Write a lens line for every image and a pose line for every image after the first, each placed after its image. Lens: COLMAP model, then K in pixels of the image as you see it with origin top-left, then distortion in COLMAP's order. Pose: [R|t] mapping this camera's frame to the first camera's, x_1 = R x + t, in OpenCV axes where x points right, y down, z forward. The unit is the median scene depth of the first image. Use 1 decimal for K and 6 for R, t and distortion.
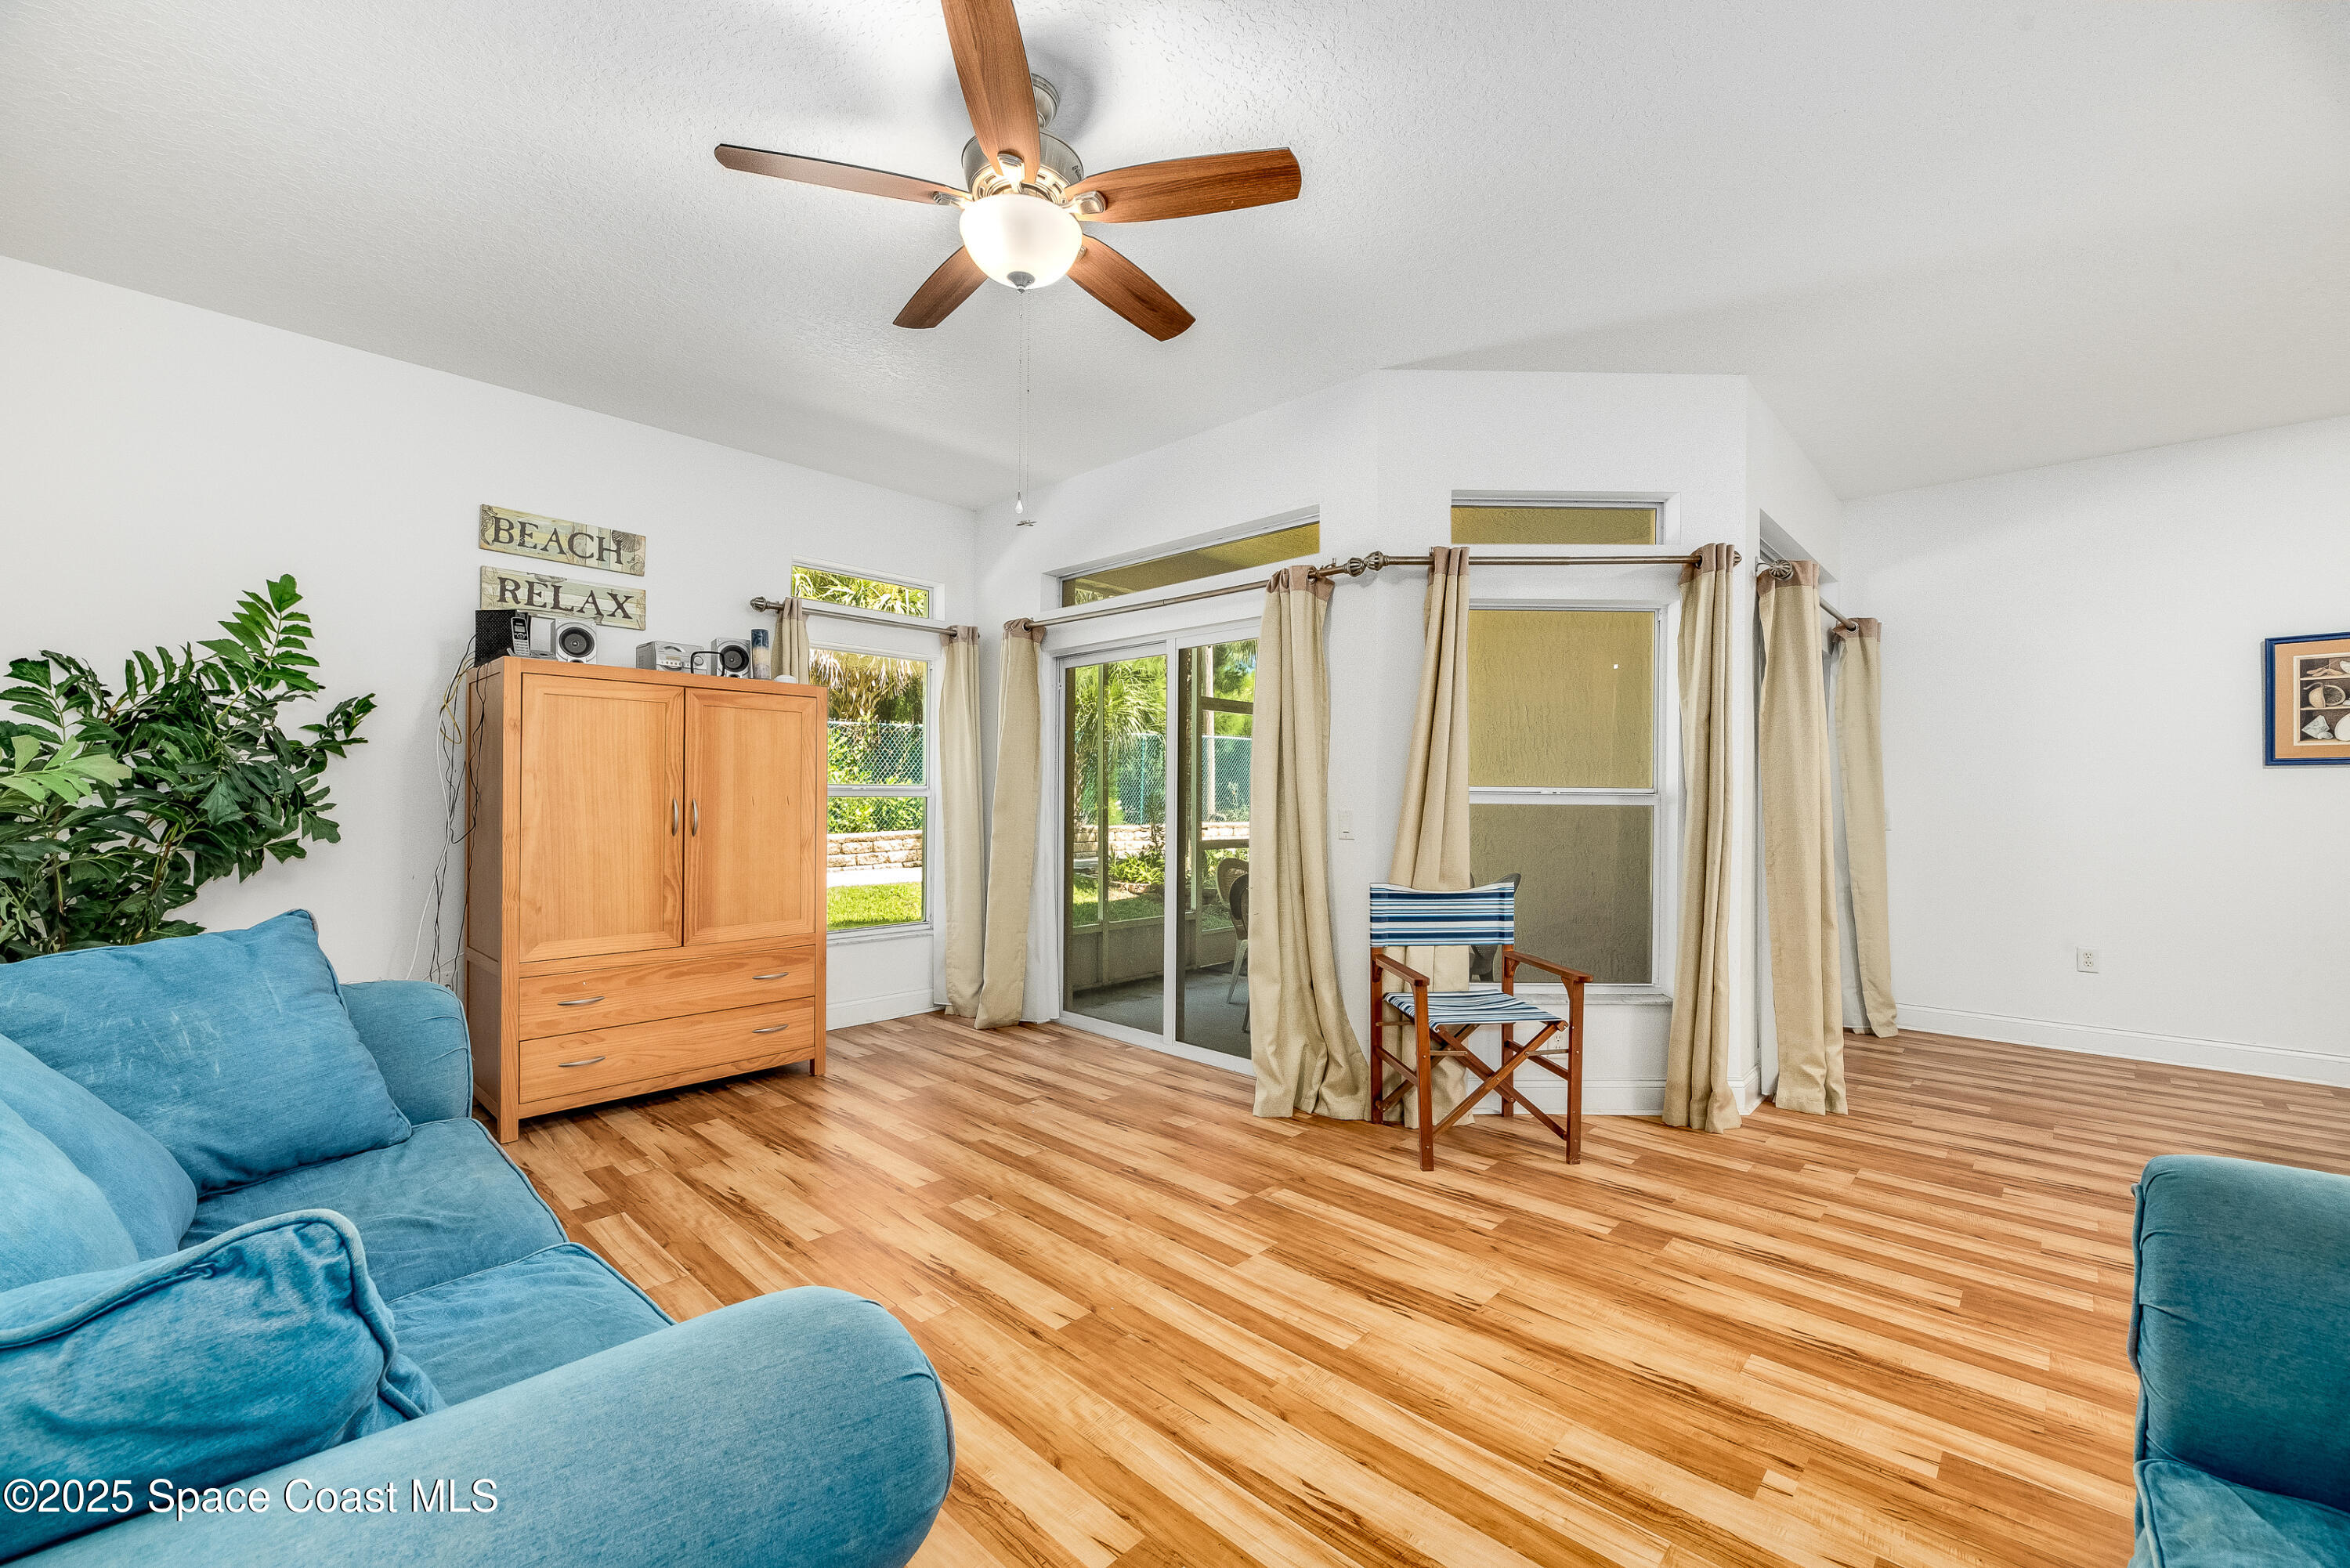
lens RADIAL K [[941.5, 0, 1186.7], [0, 941.5, 796.0], [0, 0, 1]] dist [0.003853, -0.000171]
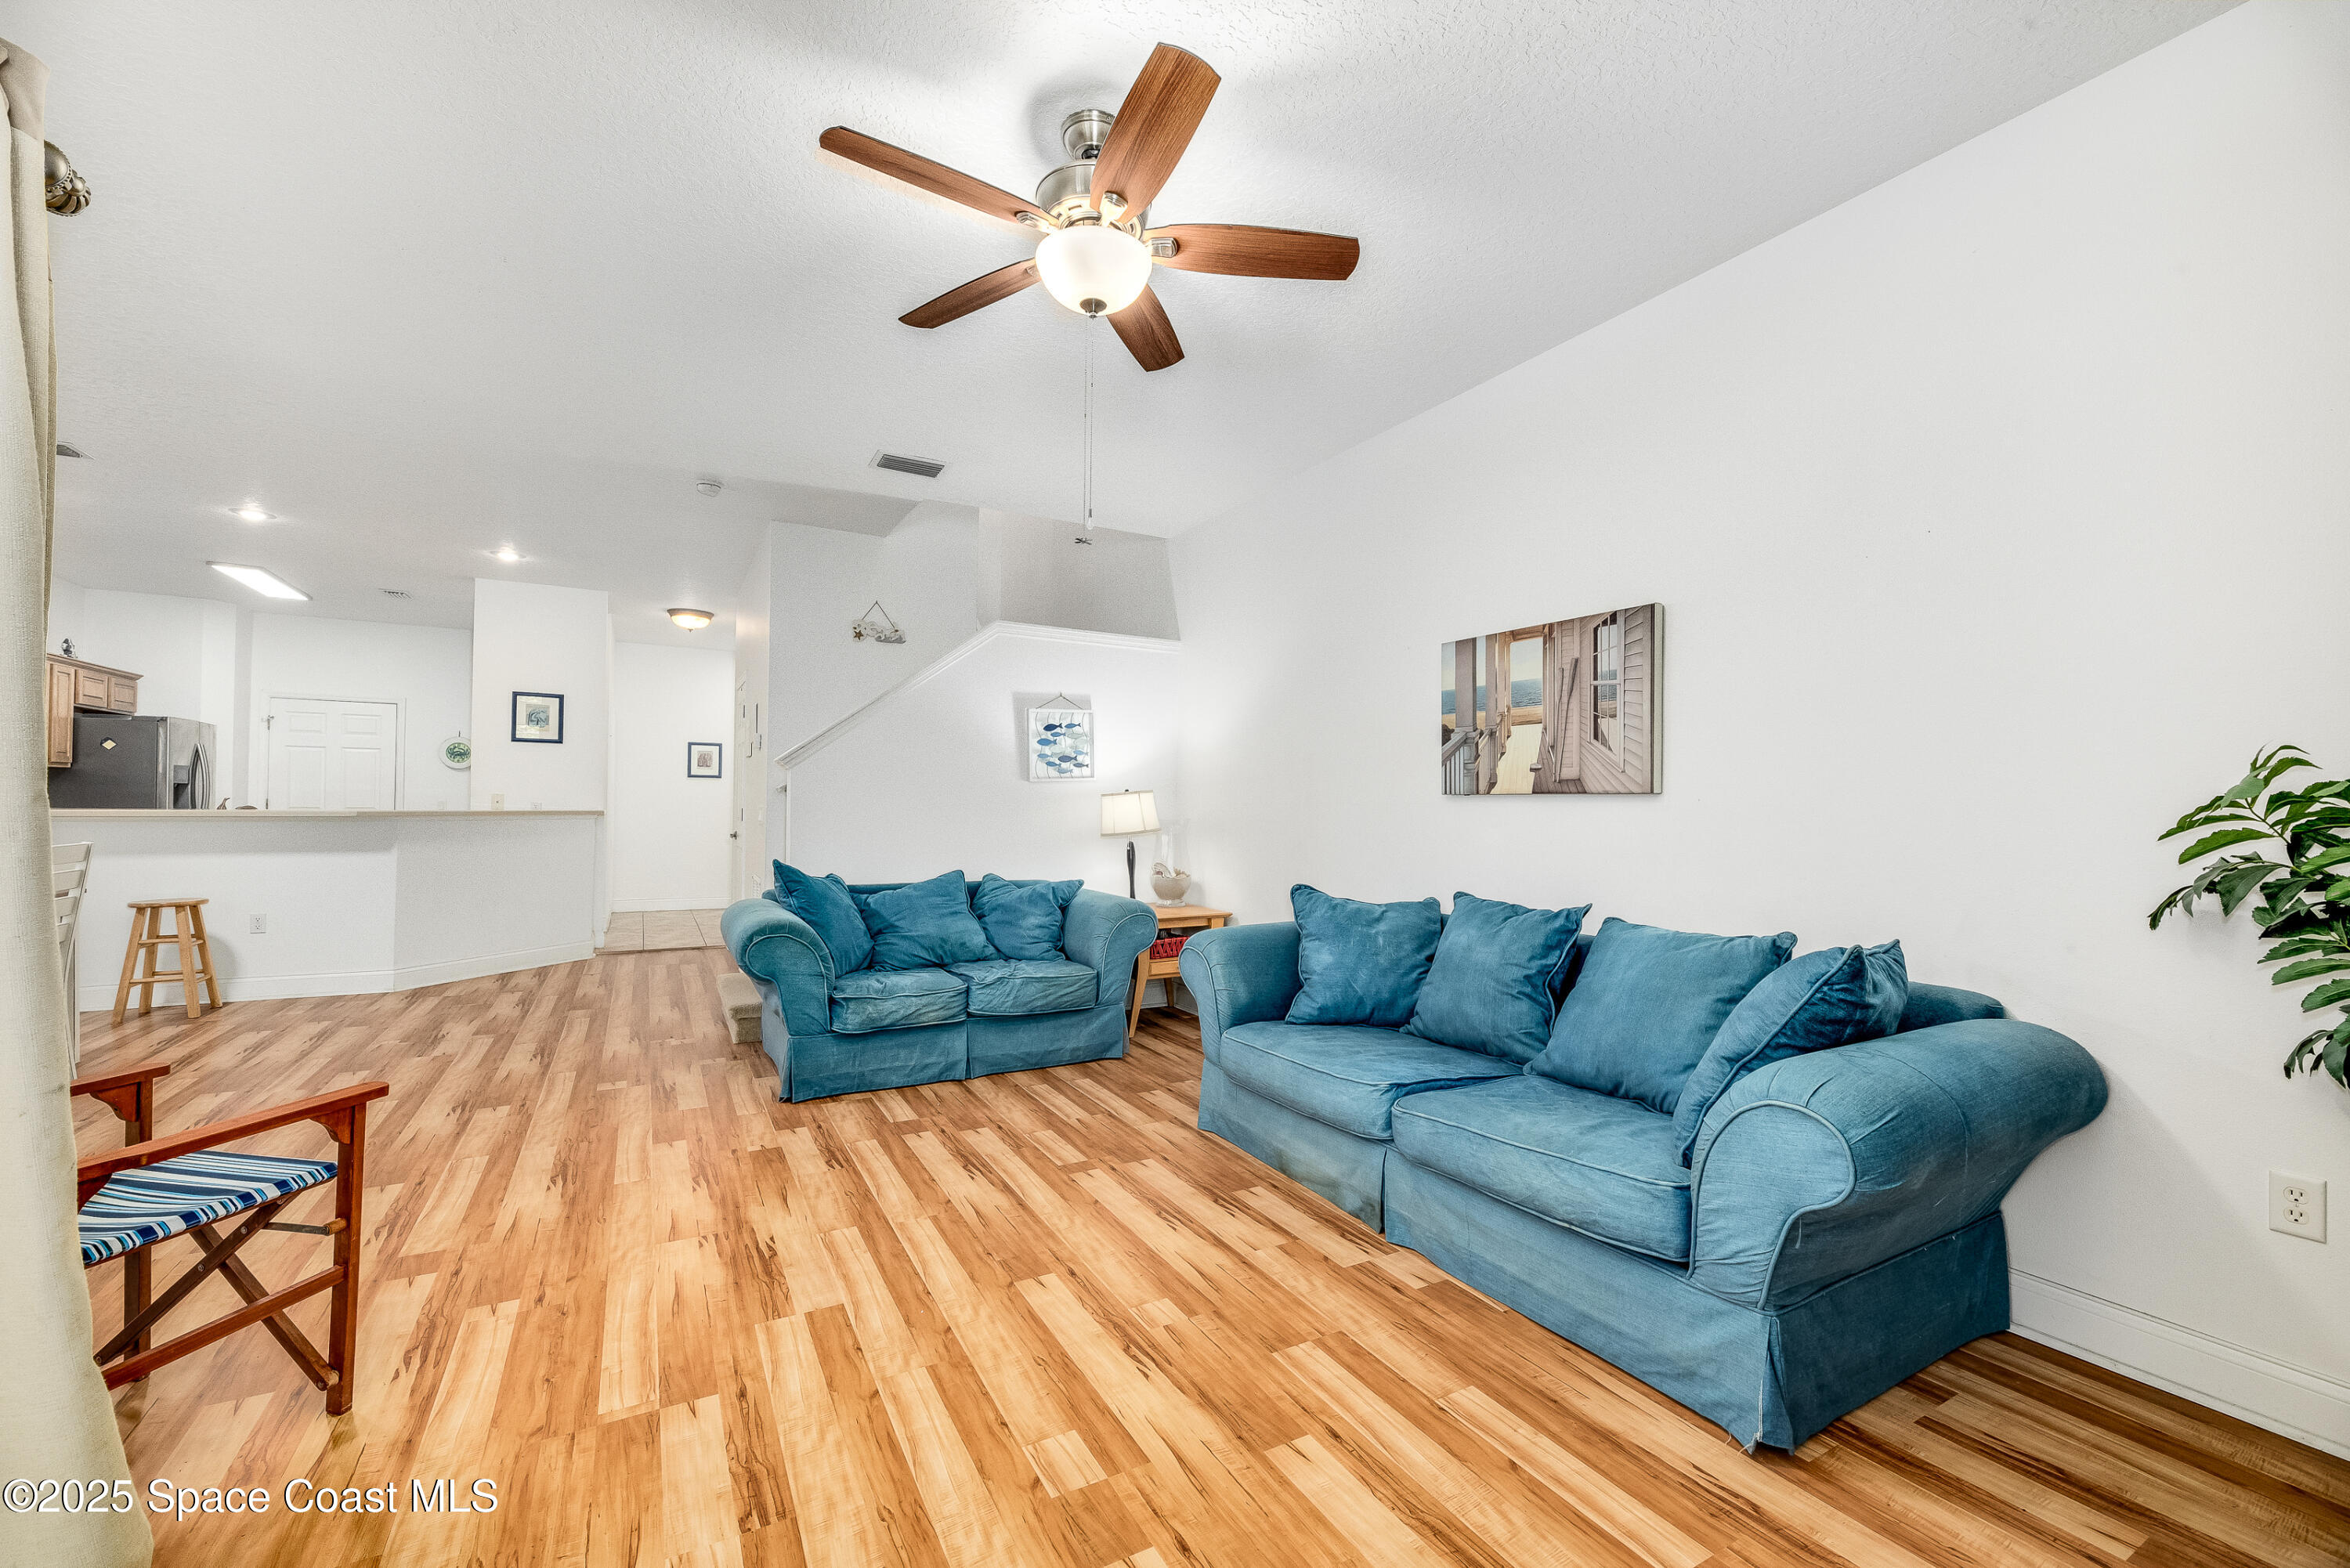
lens RADIAL K [[950.2, 0, 1175.0], [0, 950.2, 784.0], [0, 0, 1]] dist [0.031196, -0.000022]
pose [[-0.950444, -0.009453, 0.310751, -0.601350], [-0.016859, 0.999634, -0.021158, 0.004189], [-0.310437, -0.025349, -0.950256, 1.974534]]
